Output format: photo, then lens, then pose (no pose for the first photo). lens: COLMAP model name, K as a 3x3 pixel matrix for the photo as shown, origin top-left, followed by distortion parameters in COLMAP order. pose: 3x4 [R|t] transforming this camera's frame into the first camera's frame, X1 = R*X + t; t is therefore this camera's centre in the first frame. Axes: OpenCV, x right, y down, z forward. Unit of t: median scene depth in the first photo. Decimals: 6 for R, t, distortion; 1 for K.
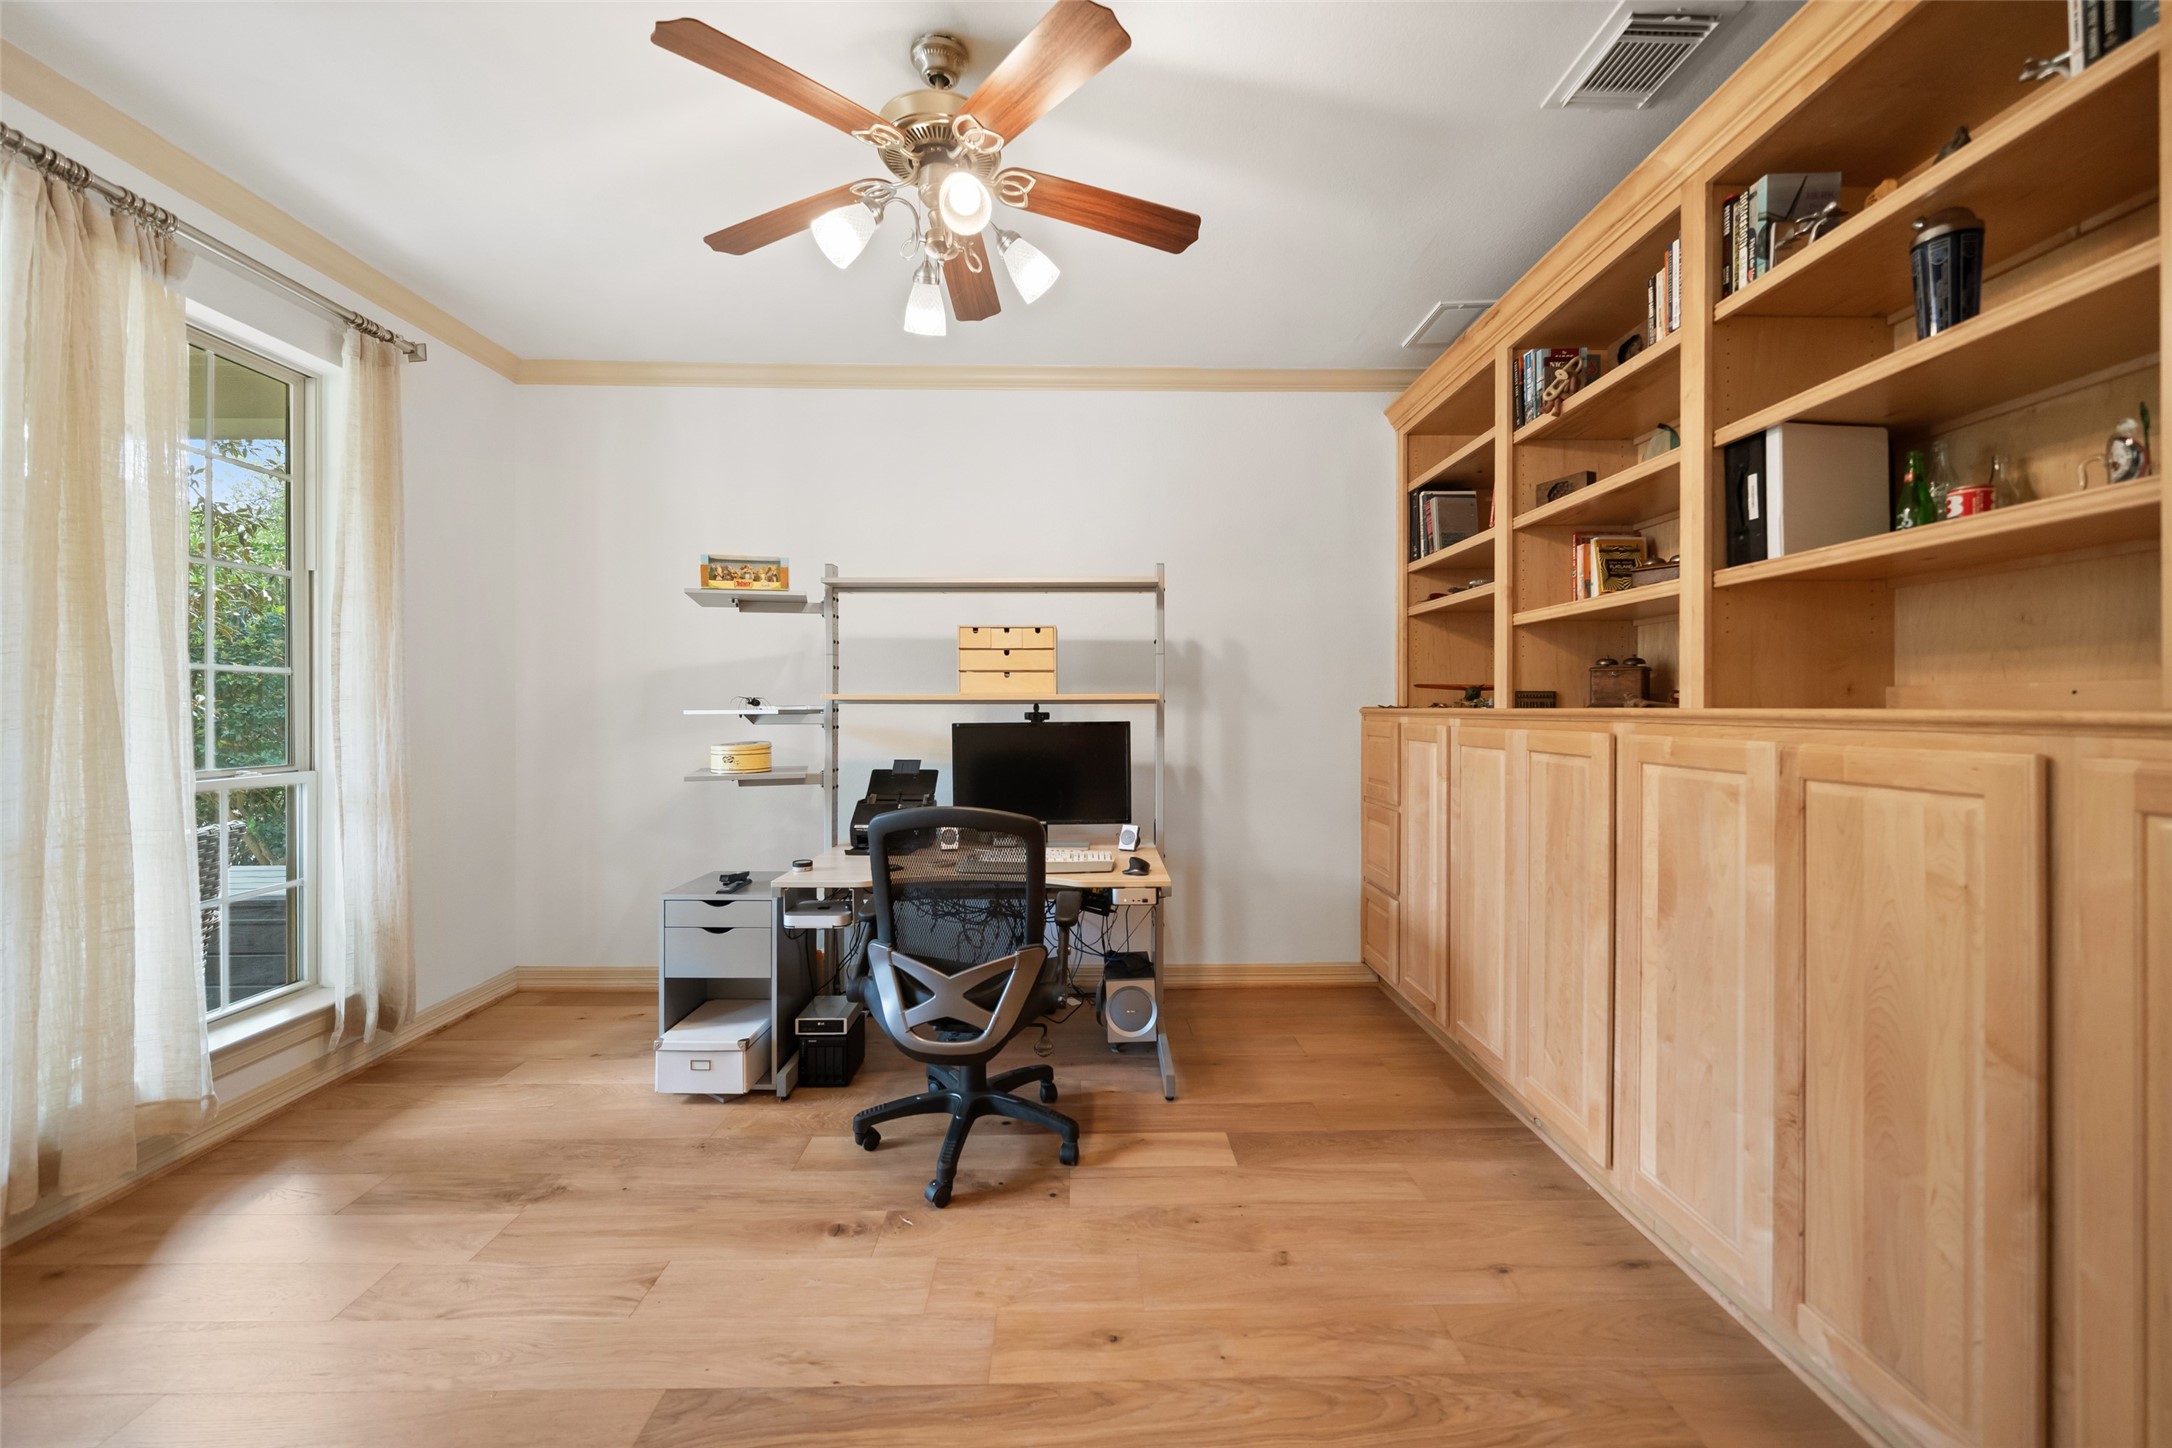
lens RADIAL K [[818.5, 0, 1092.9], [0, 818.5, 706.2], [0, 0, 1]] dist [-0.003628, -0.000204]
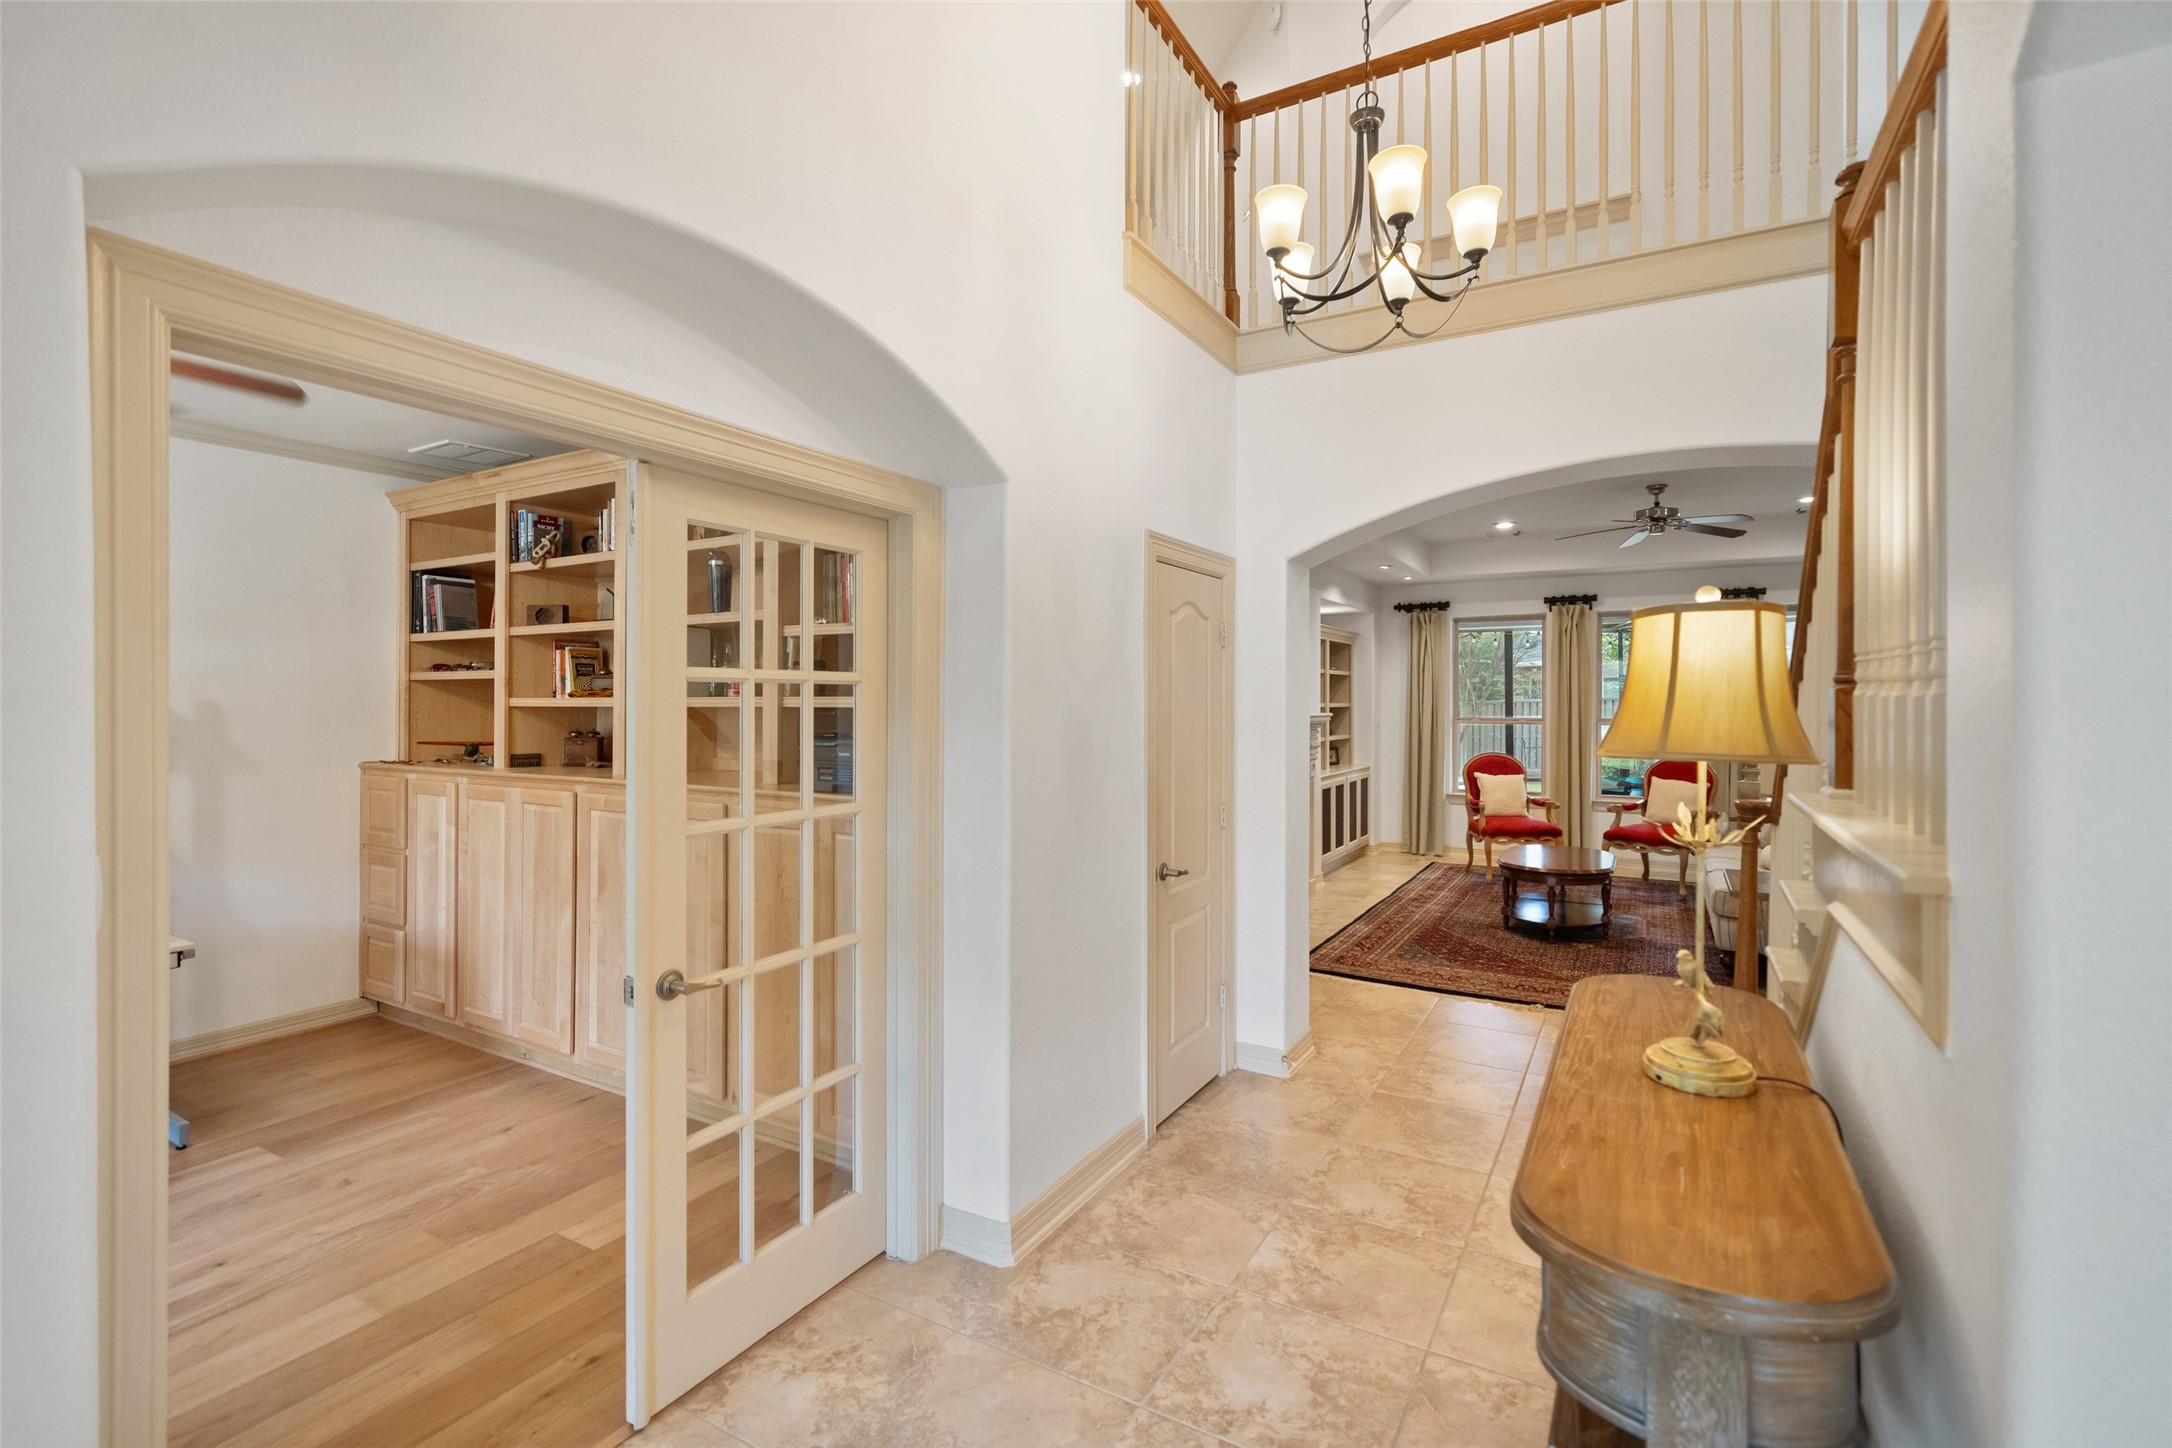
lens RADIAL K [[972.2, 0, 1093.4], [0, 972.2, 709.0], [0, 0, 1]] dist [-0.000777, 0.000004]
pose [[0.511766, -0.000036, 0.859125, -0.389970], [-0.006063, 0.999975, 0.003653, -0.110884], [-0.859104, -0.007079, 0.511753, -0.683438]]
